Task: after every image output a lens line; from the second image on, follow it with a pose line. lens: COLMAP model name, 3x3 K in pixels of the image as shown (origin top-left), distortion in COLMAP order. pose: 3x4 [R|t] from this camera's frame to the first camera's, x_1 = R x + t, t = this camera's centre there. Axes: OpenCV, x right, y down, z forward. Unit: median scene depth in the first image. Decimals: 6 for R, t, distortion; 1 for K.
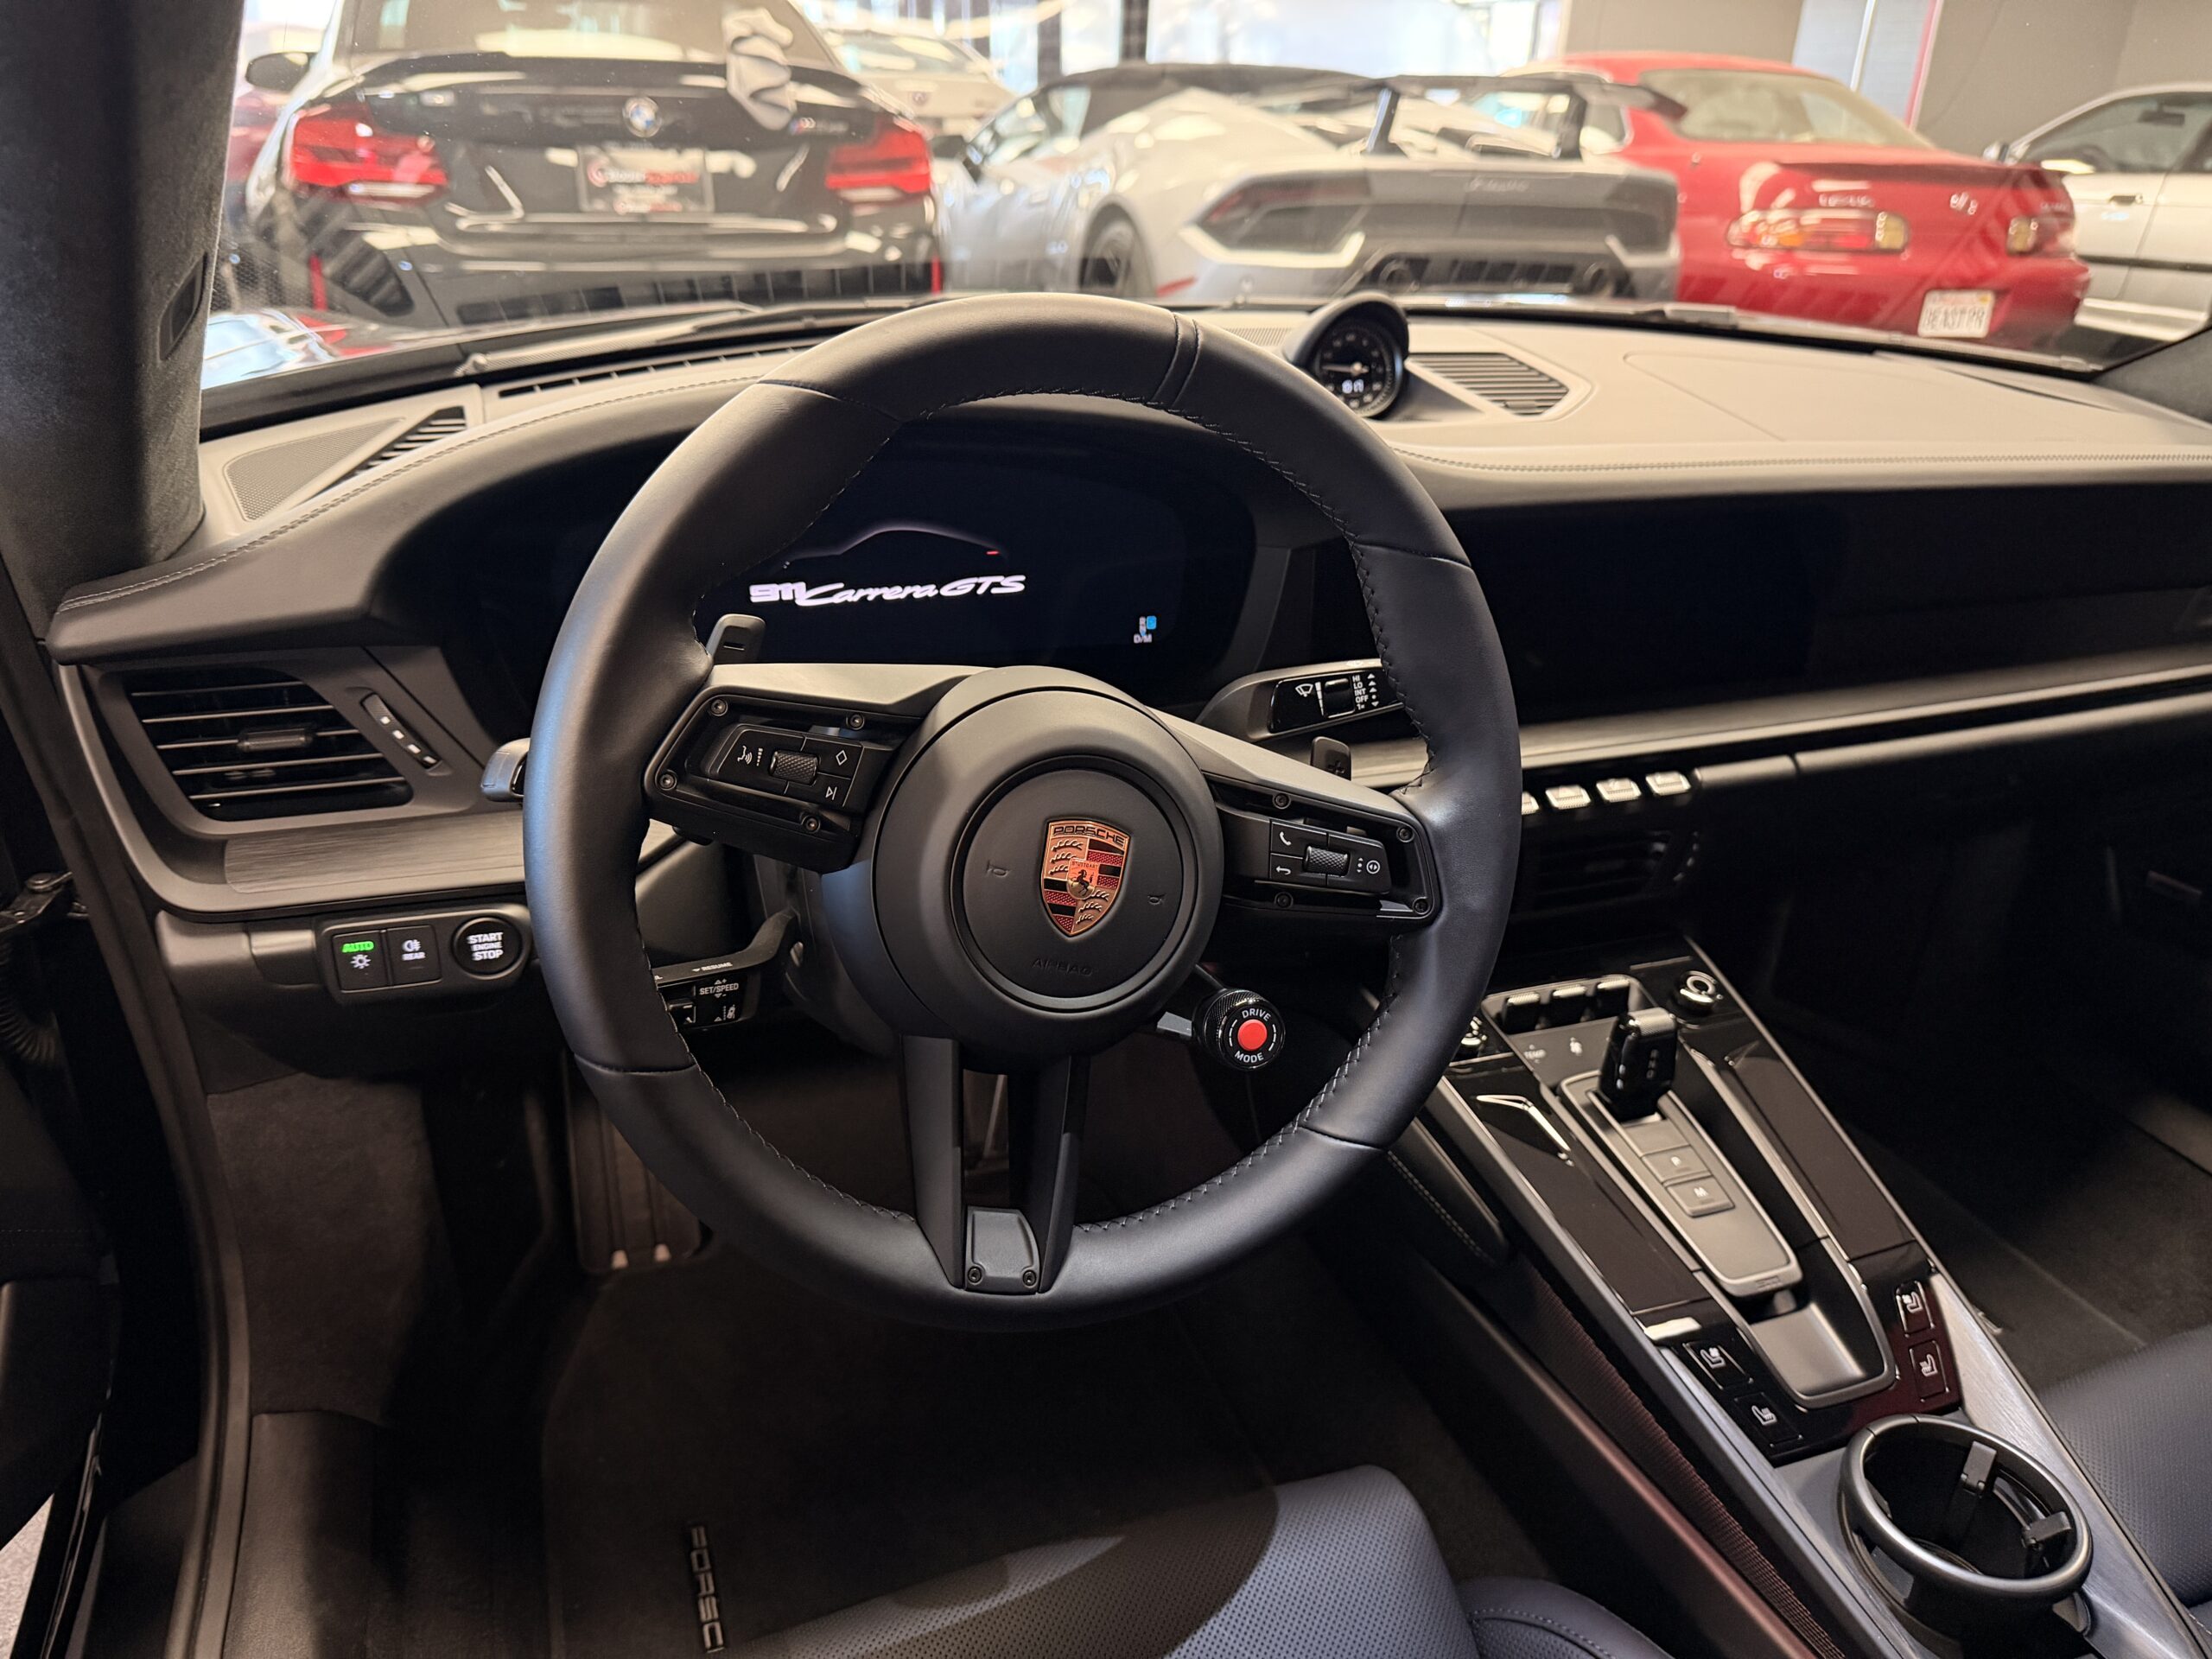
lens RADIAL K [[1593.9, 0, 1109.3], [0, 1593.9, 829.8], [0, 0, 1]] dist [0.011815, -0.024018]
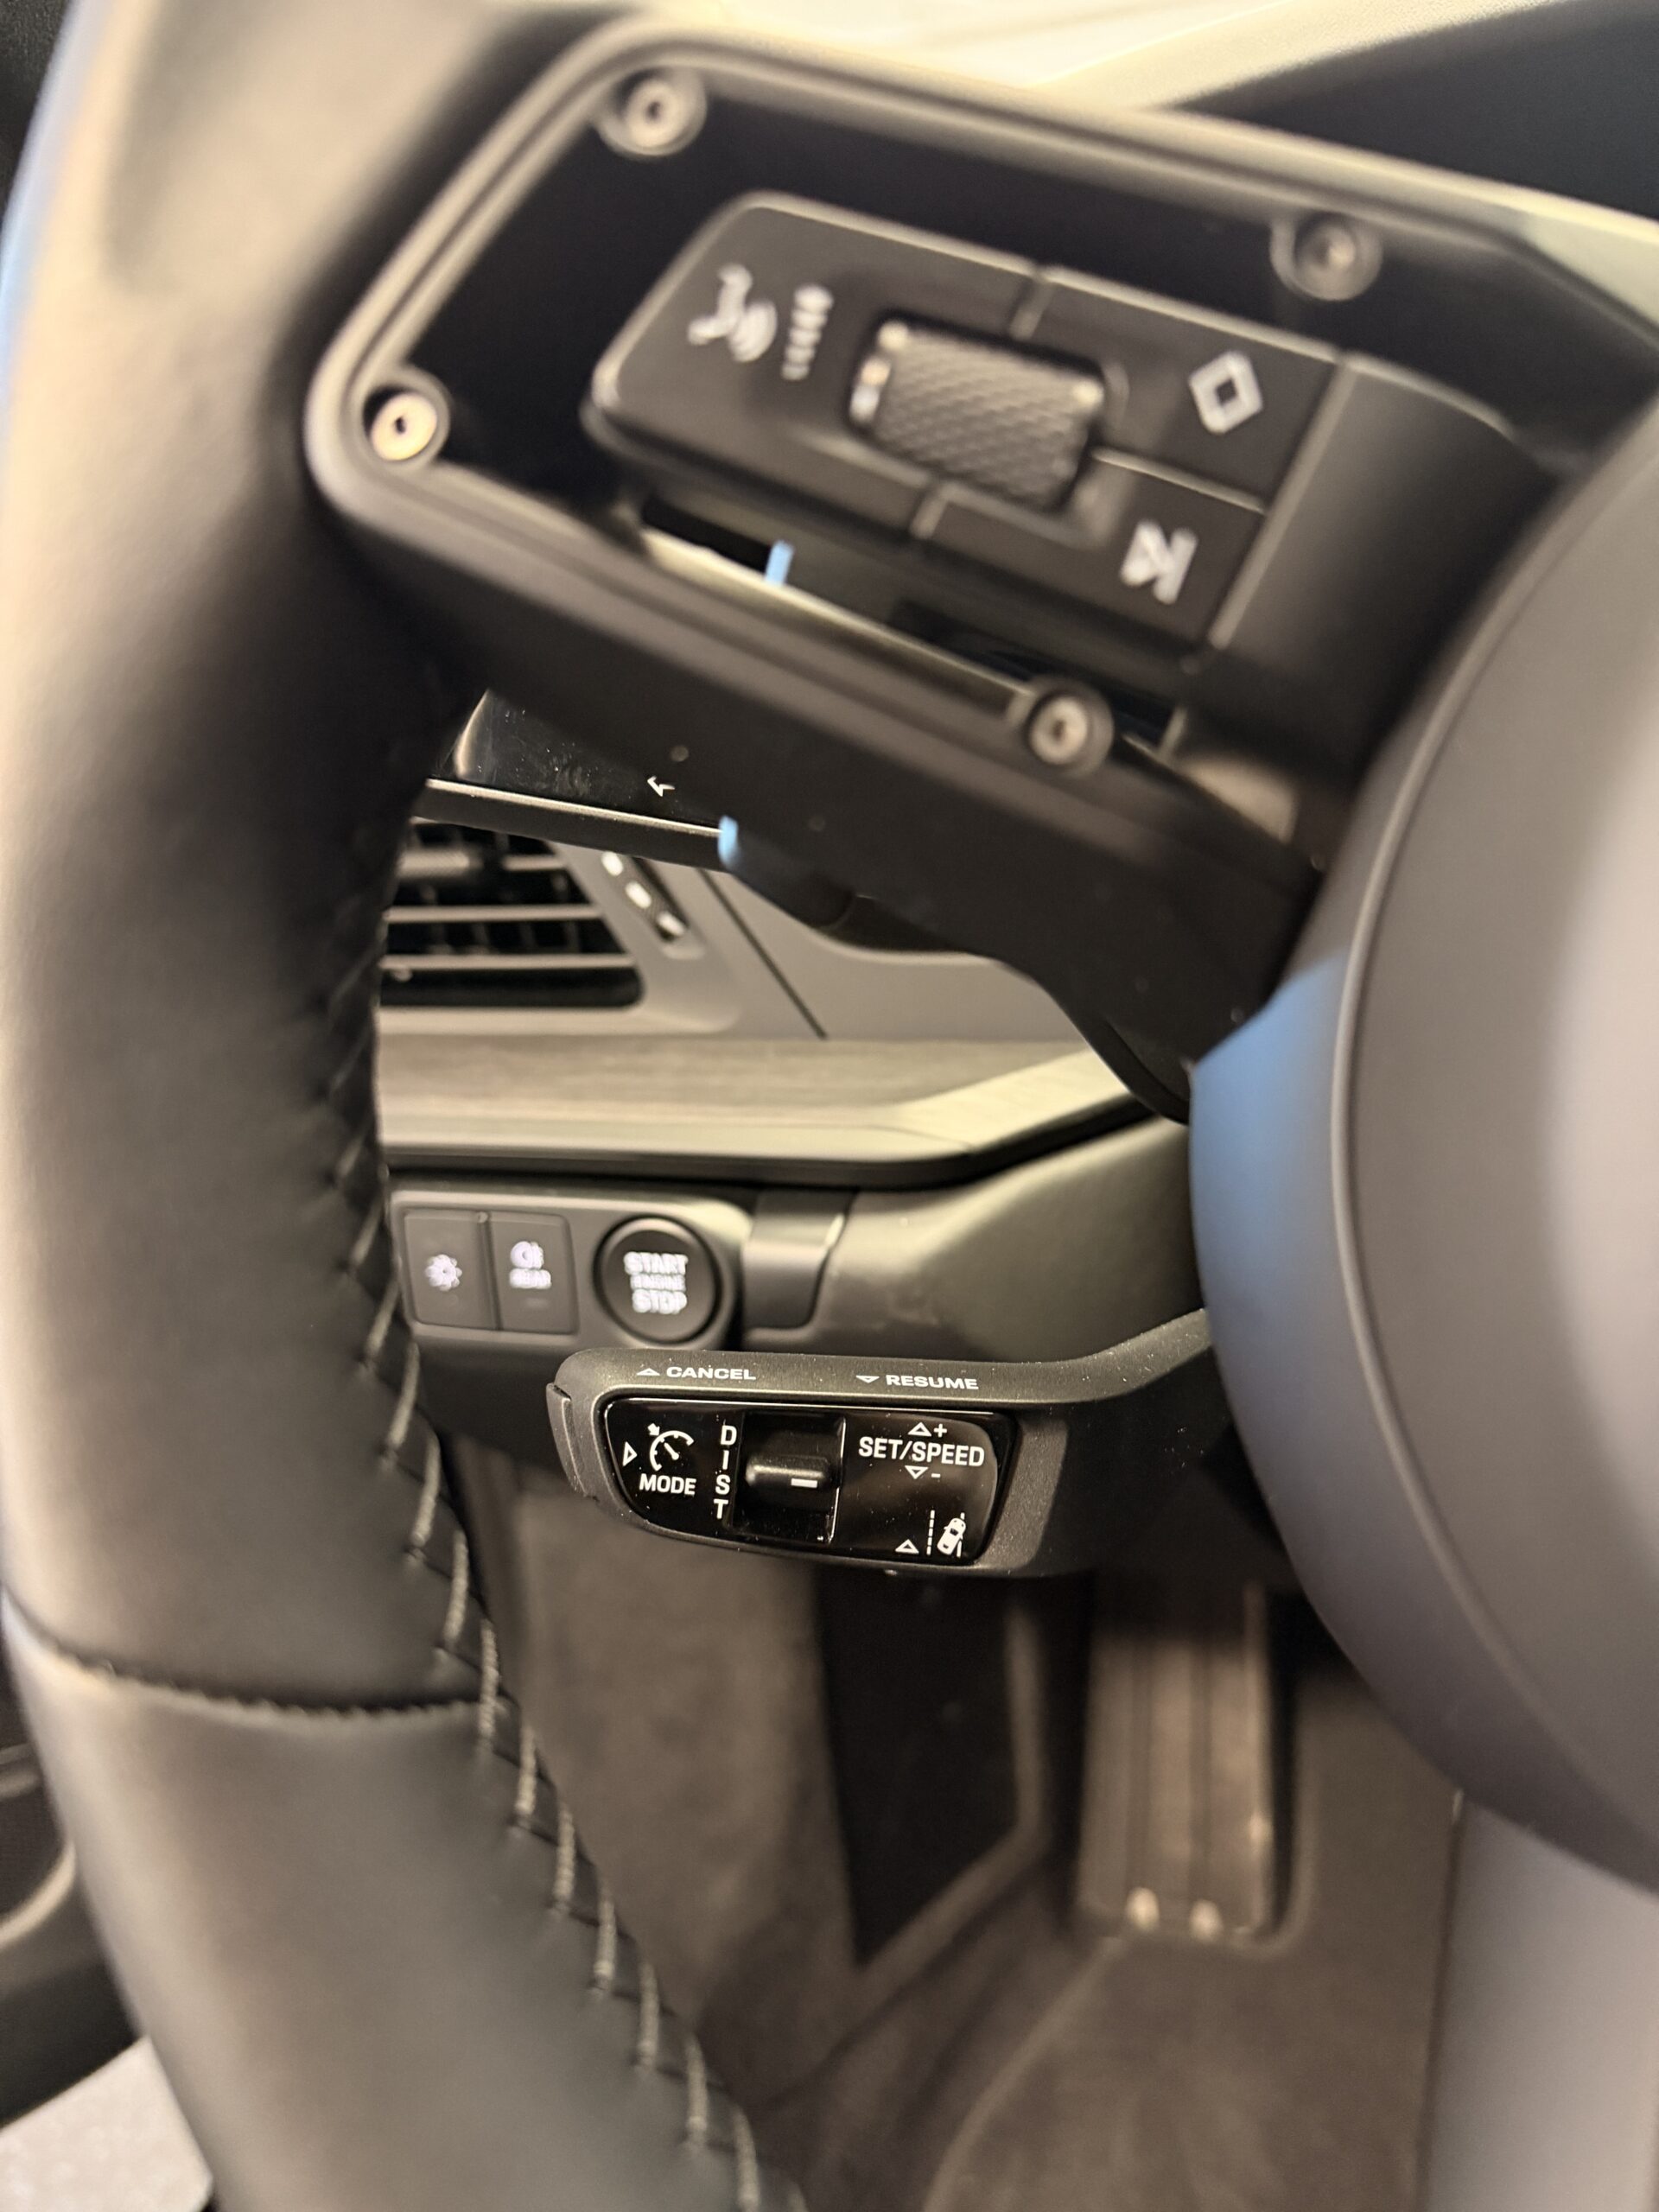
lens RADIAL K [[1593.9, 0, 808.4], [0, 1593.9, 1067.3], [0, 0, 1]] dist [0.011815, -0.024018]
pose [[0.783567, 0.053234, -0.619022, -0.051203], [-0.156320, 0.981164, -0.113495, 0.047740], [0.601321, 0.185696, 0.777130, 0.541250]]
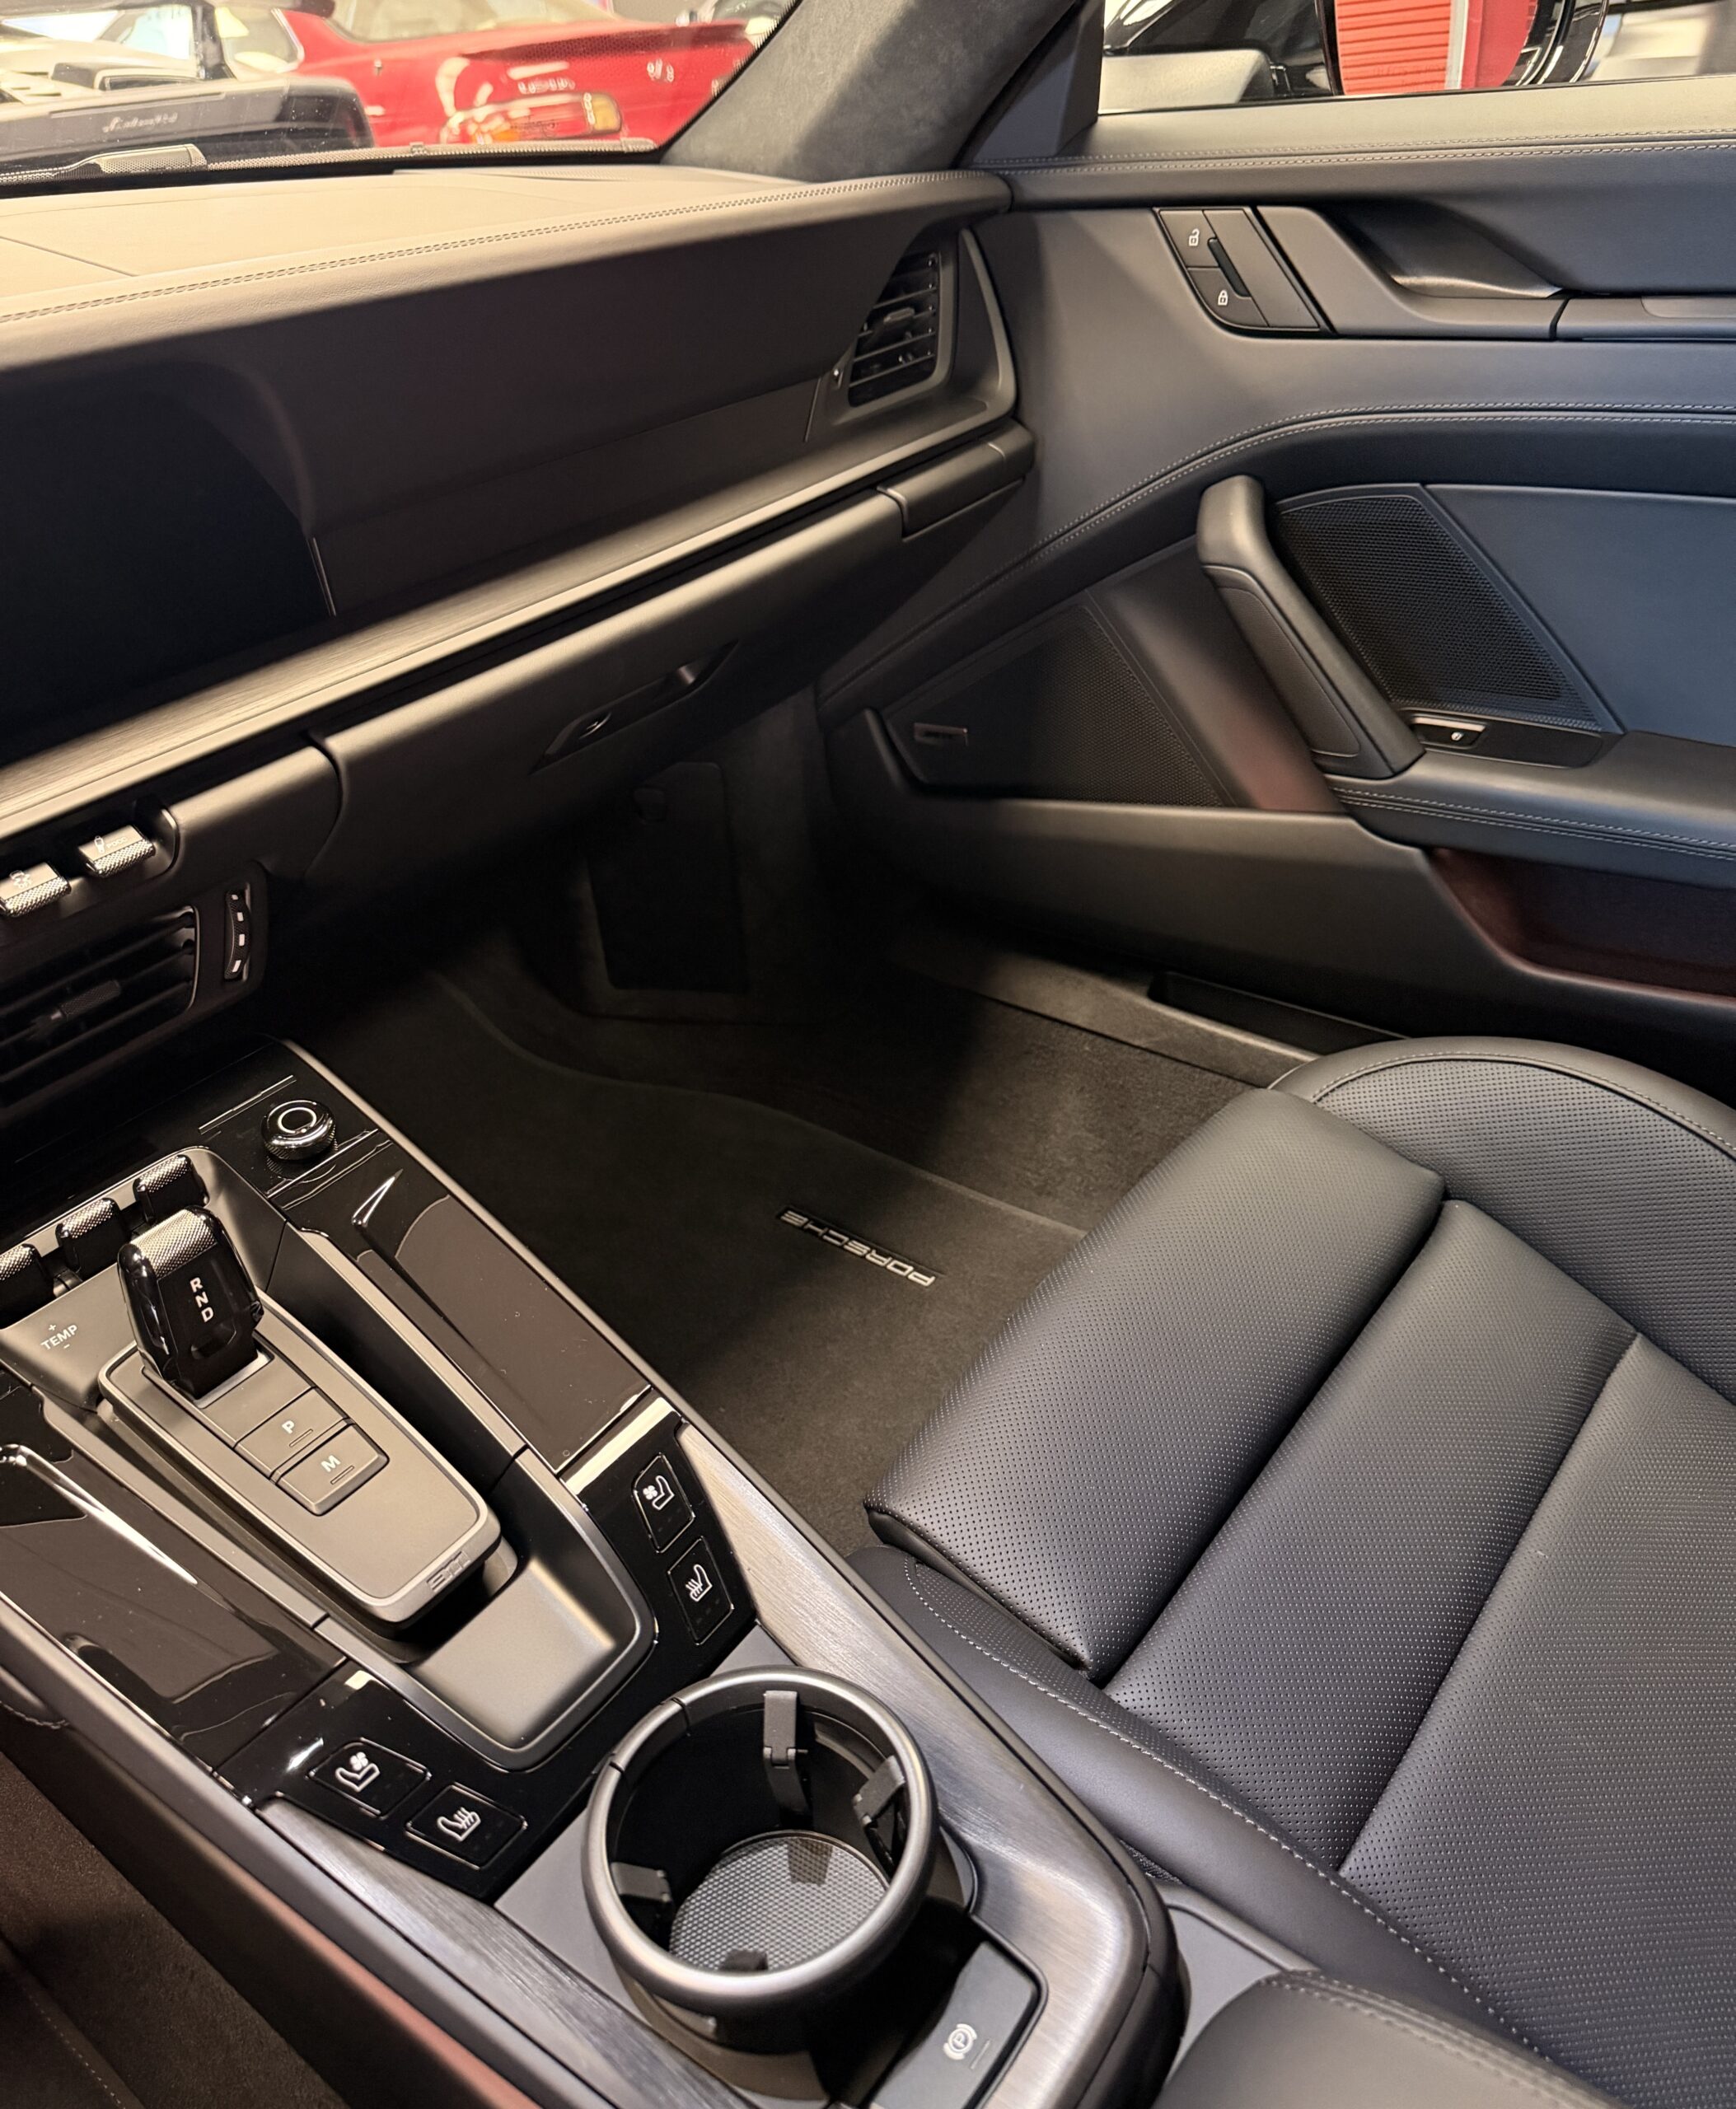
lens RADIAL K [[1641.4, 0, 882.7], [0, 1641.4, 947.2], [0, 0, 1]] dist [0.027389, -0.053335]
pose [[0.841629, -0.349321, 0.411869, 0.347411], [0.317167, 0.936975, 0.146572, 0.007350], [-0.437112, 0.007272, 0.899378, 0.303805]]
